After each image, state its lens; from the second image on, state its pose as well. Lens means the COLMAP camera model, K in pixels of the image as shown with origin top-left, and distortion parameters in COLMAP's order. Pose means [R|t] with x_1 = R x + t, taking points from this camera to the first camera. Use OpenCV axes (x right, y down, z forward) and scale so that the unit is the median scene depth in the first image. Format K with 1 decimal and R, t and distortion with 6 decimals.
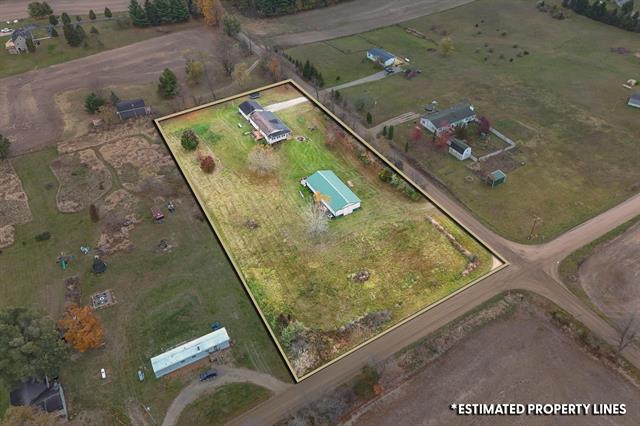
lens RADIAL K [[468.0, 0, 321.7], [0, 468.0, 195.5], [0, 0, 1]] dist [0.091569, -0.084272]
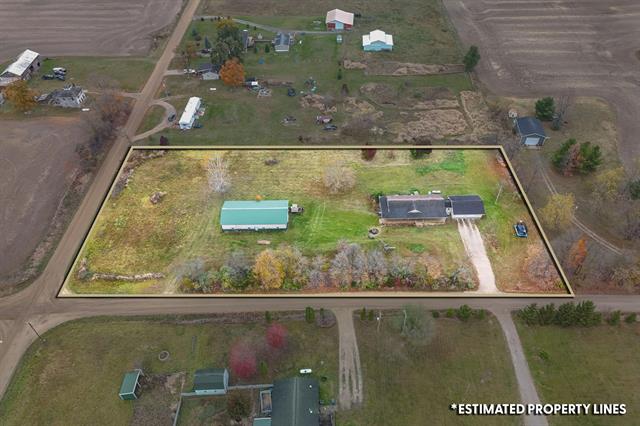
lens RADIAL K [[467.7, 0, 322.3], [0, 467.7, 213.8], [0, 0, 1]] dist [0.094795, -0.087625]
pose [[-0.508989, 0.618221, -0.598943, 0.448040], [-0.534245, 0.318690, 0.782955, -0.704578], [0.674917, 0.718498, 0.168072, 0.837978]]
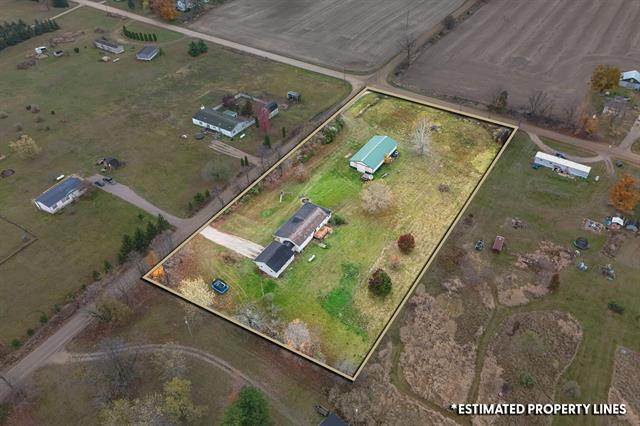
lens RADIAL K [[472.3, 0, 319.4], [0, 472.3, 195.6], [0, 0, 1]] dist [0.093548, -0.090056]
pose [[-0.443002, -0.564065, 0.696835, -0.685874], [0.588393, 0.403514, 0.700693, -0.750475], [-0.676419, 0.720421, 0.153135, 0.886202]]
